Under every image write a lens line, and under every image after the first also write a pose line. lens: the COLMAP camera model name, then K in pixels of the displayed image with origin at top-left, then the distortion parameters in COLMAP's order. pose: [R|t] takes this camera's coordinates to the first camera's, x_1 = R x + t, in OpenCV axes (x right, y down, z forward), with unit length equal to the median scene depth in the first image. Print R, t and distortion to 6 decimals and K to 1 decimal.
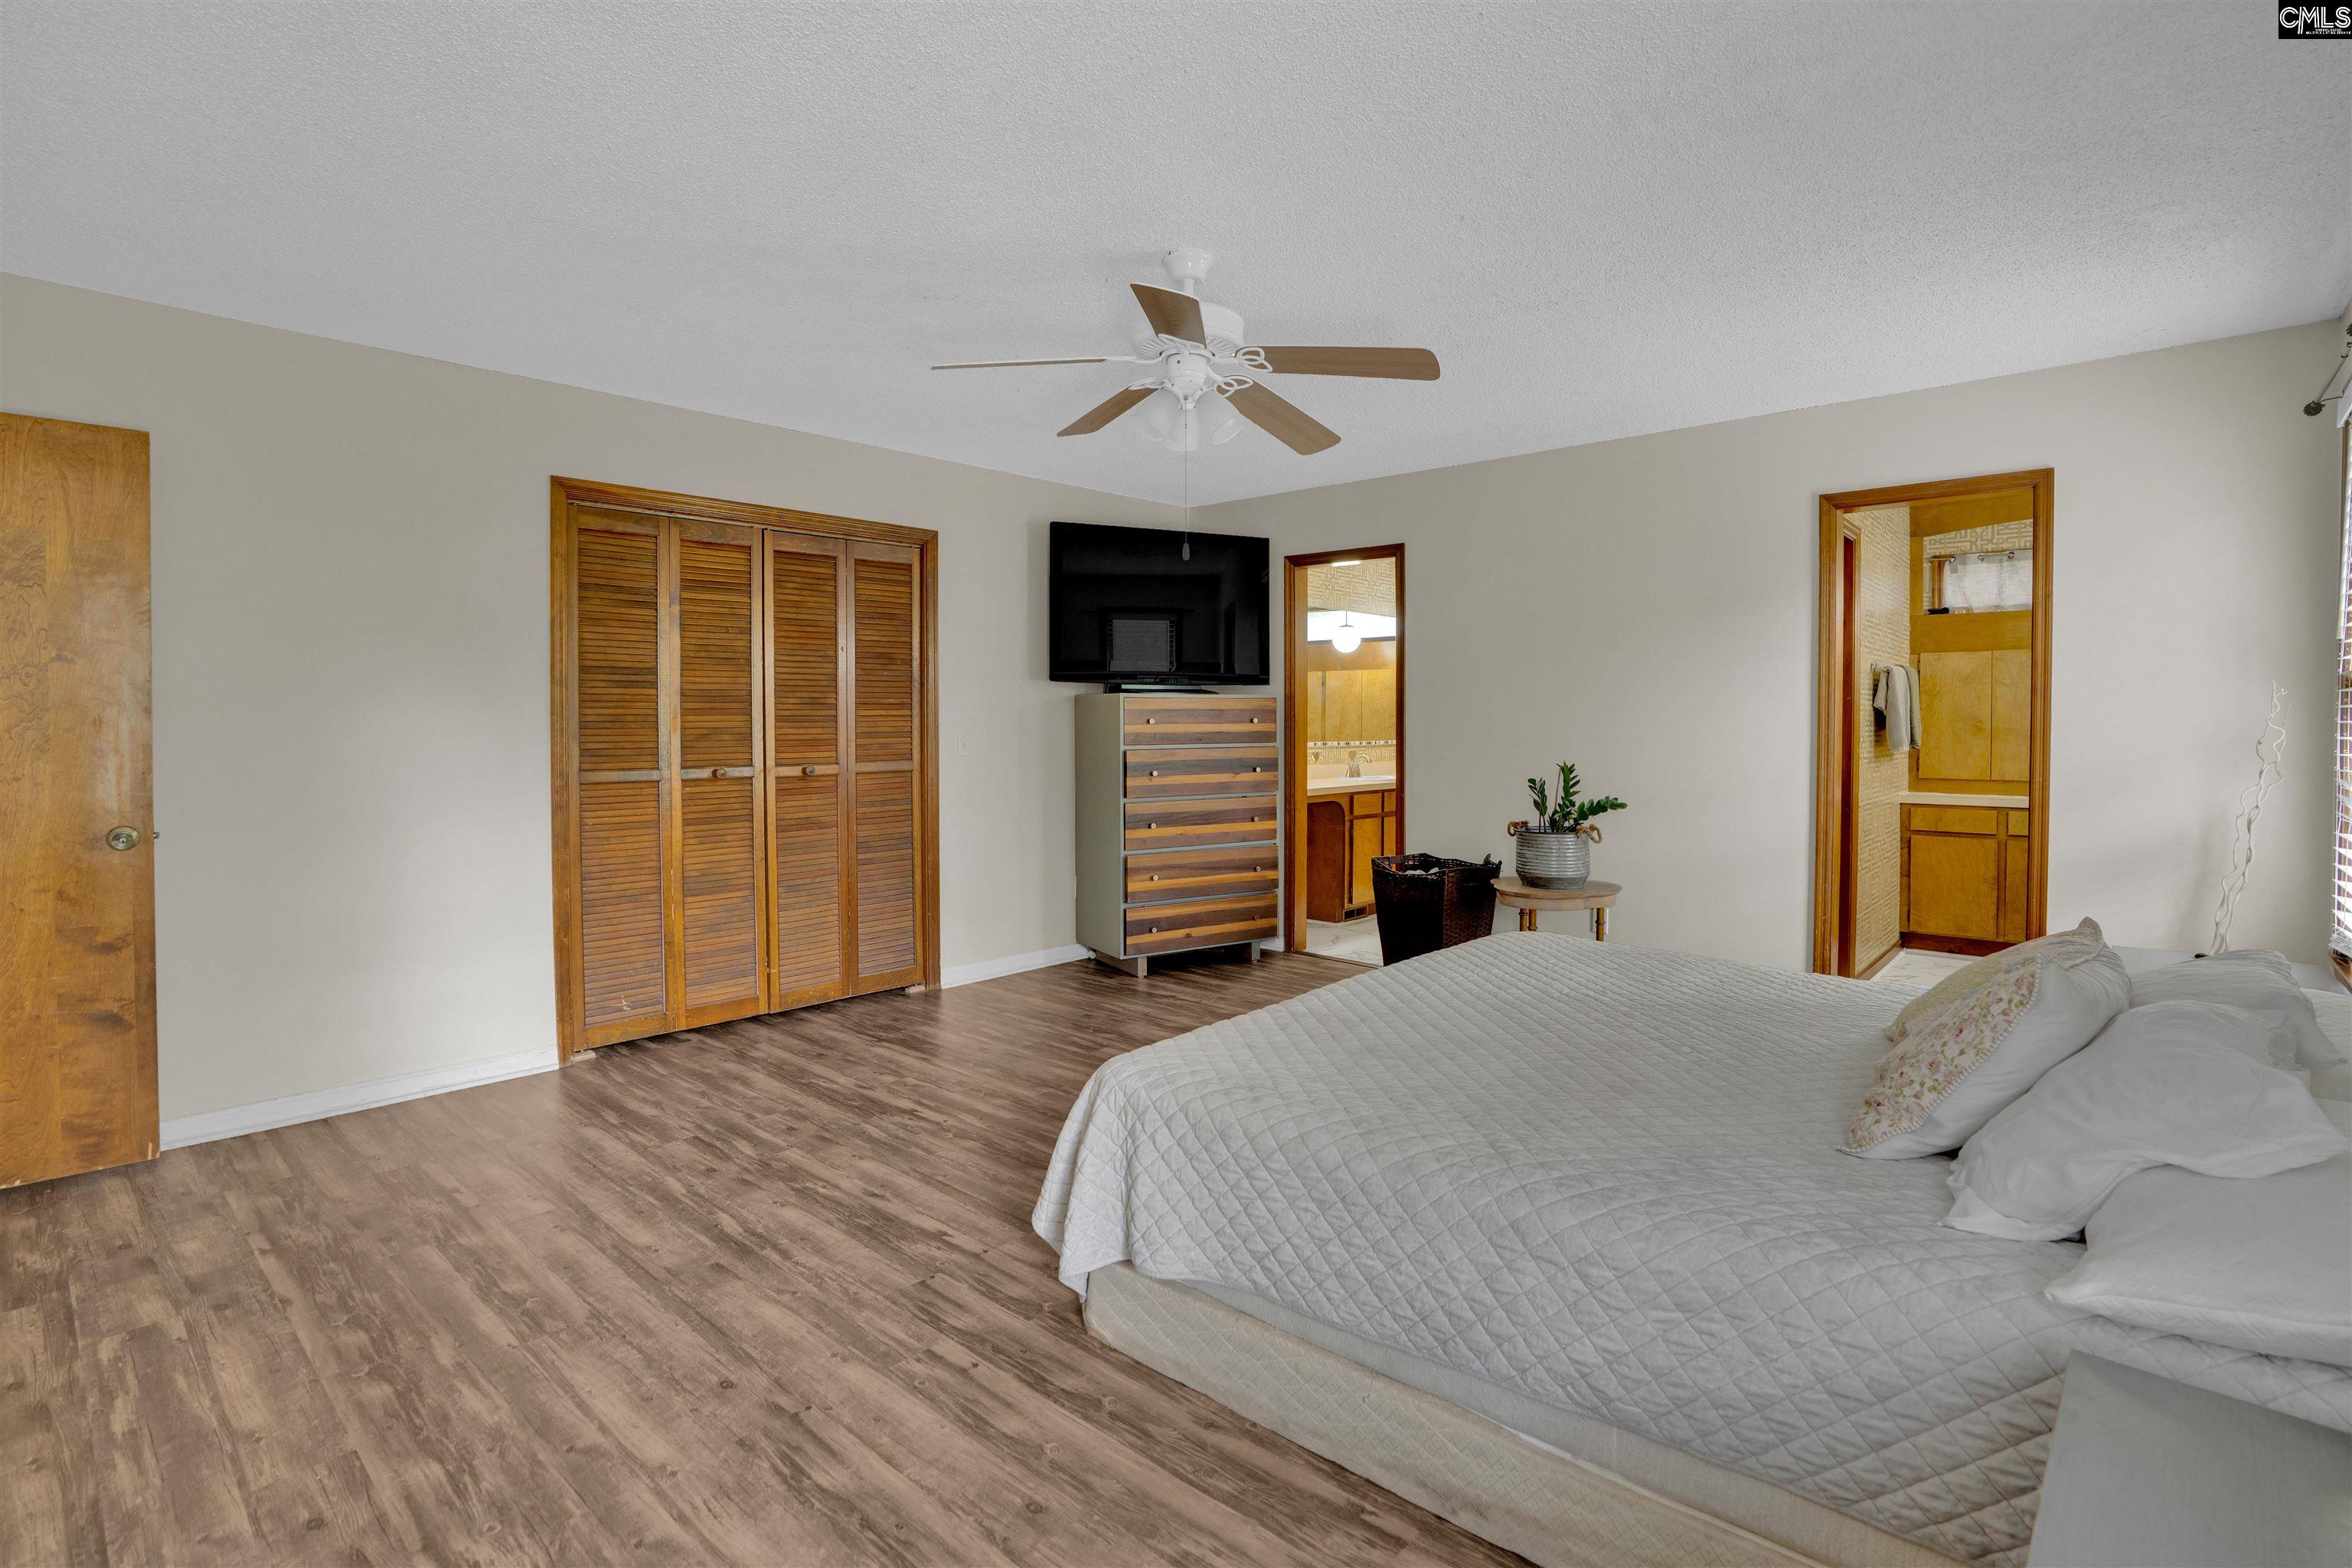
lens RADIAL K [[1110.7, 0, 1176.0], [0, 1110.7, 784.0], [0, 0, 1]] dist [-0.064321, 0.023306]
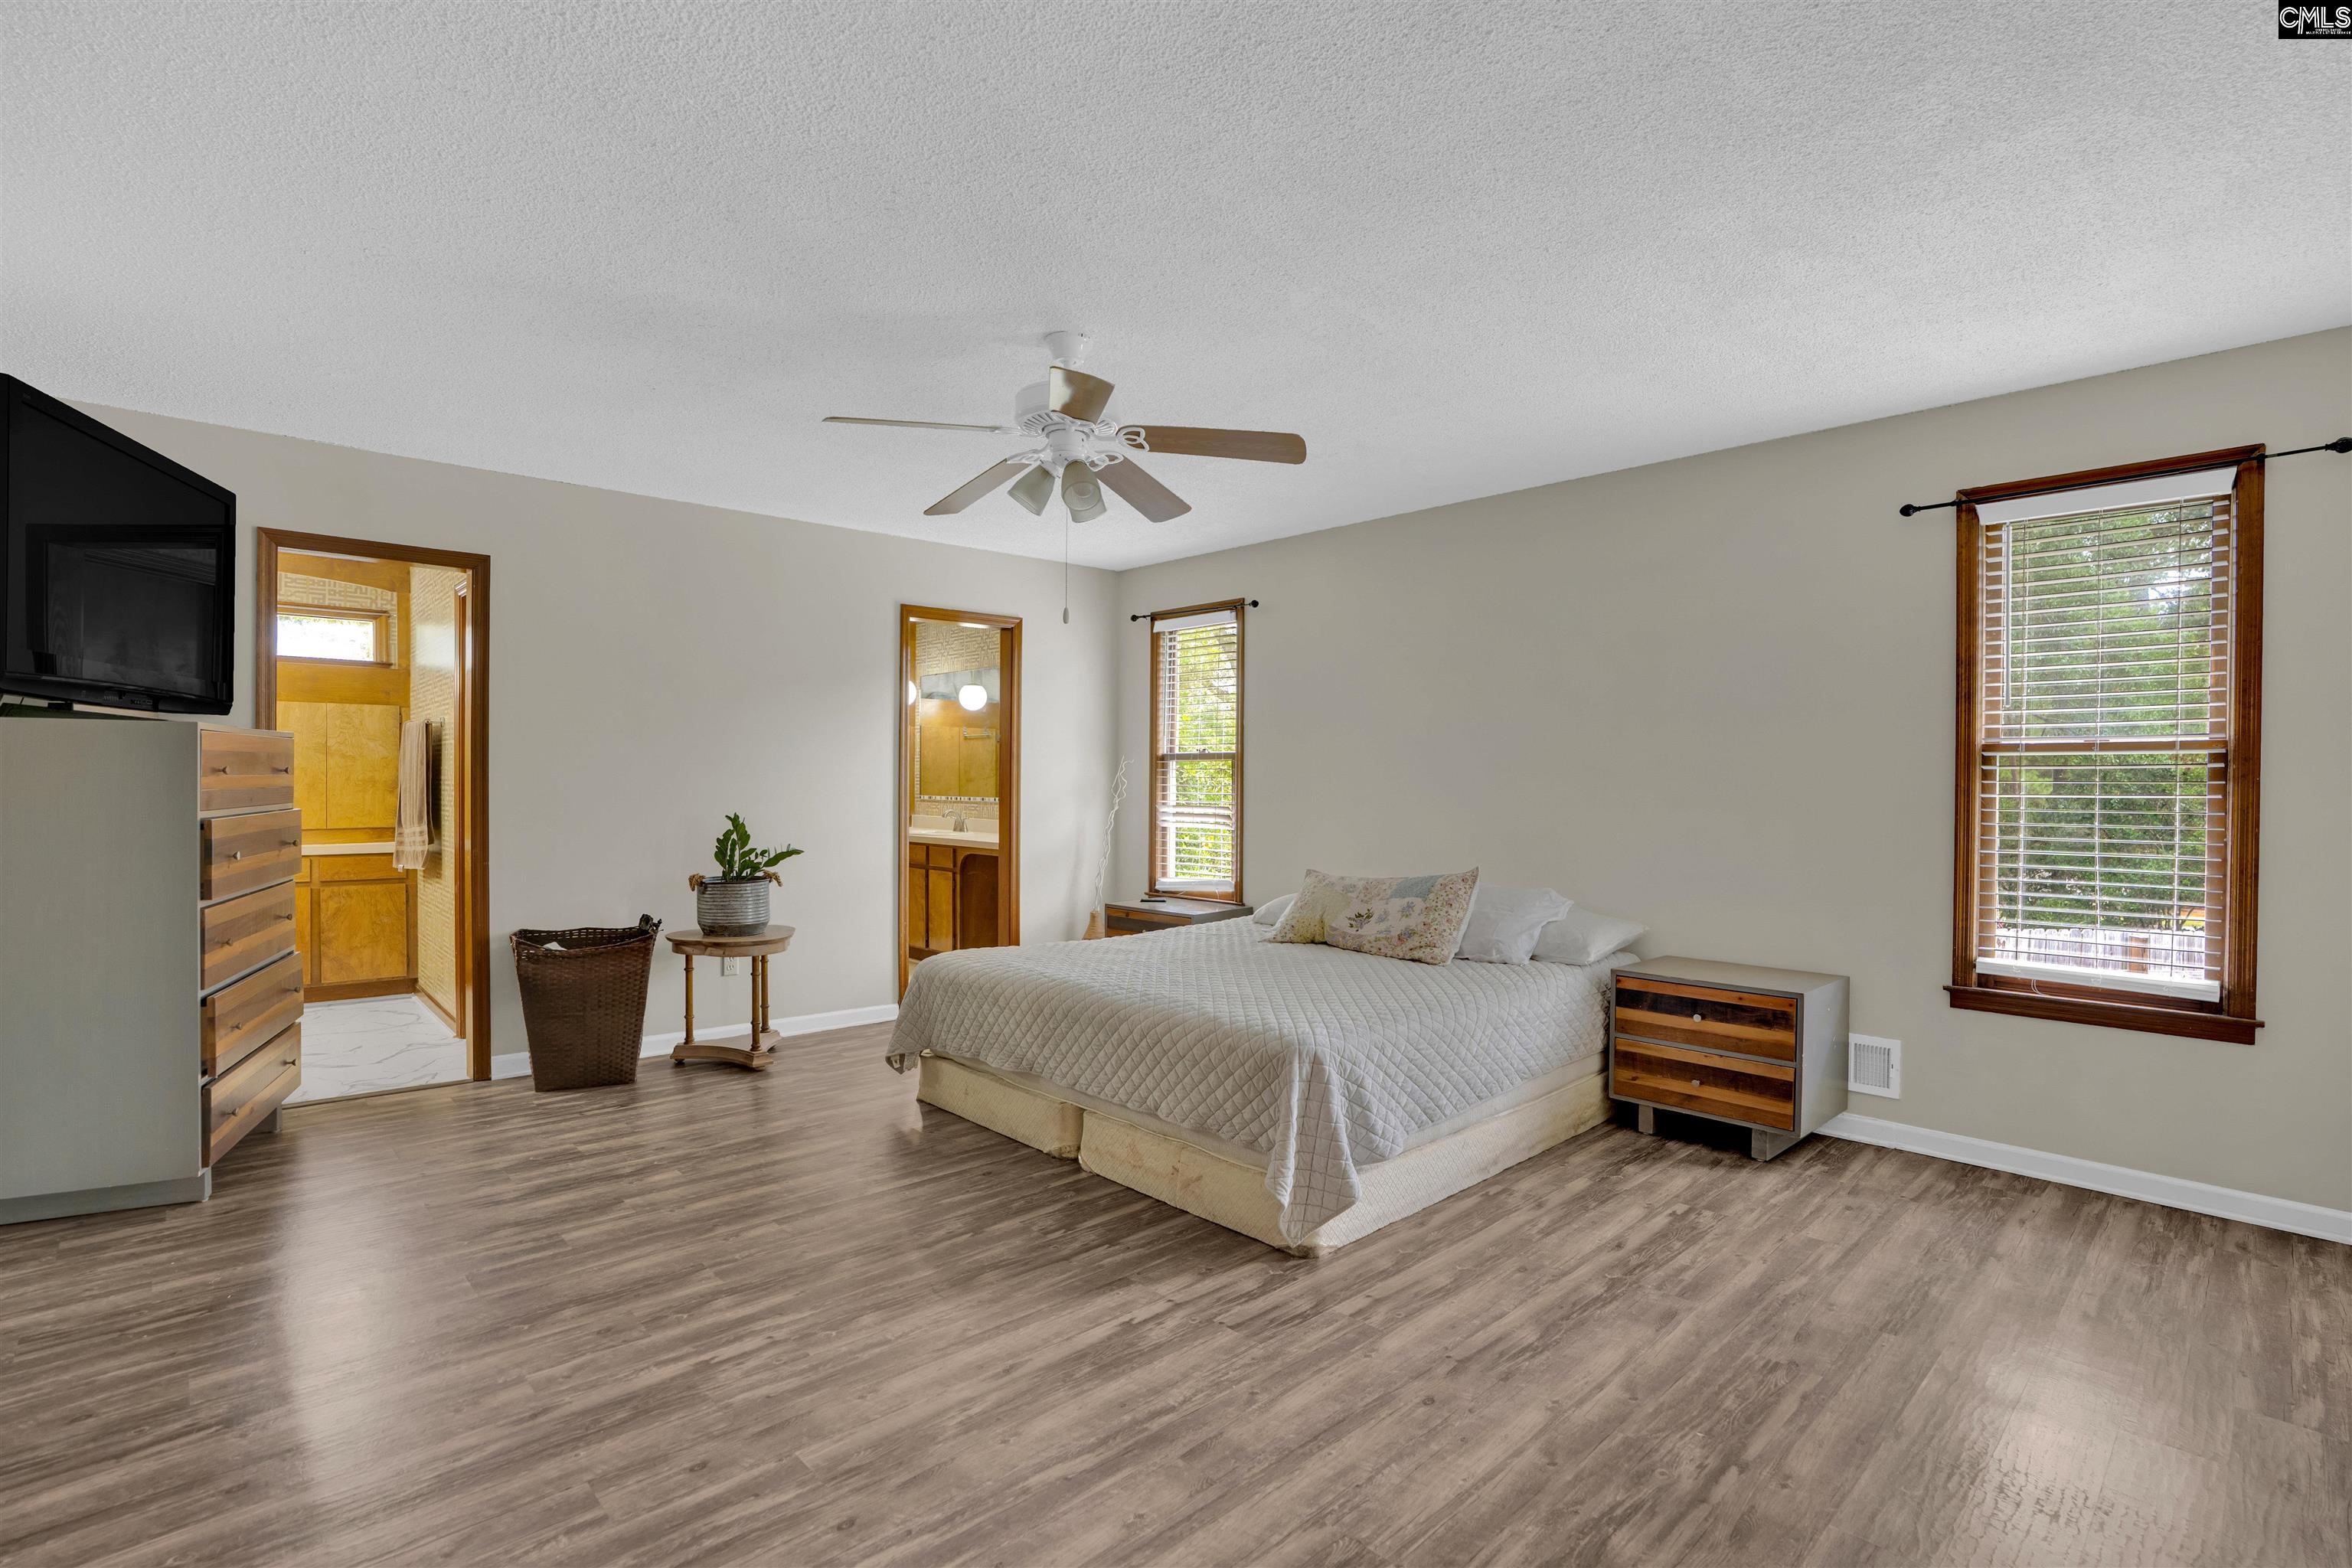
lens RADIAL K [[1088.5, 0, 1181.8], [0, 1088.5, 782.5], [0, 0, 1]] dist [-0.058753, 0.024557]
pose [[0.080984, 0.001398, 0.996714, -1.105855], [0.041820, 0.999114, -0.004799, -0.048518], [-0.995838, 0.042071, 0.080854, 0.837563]]
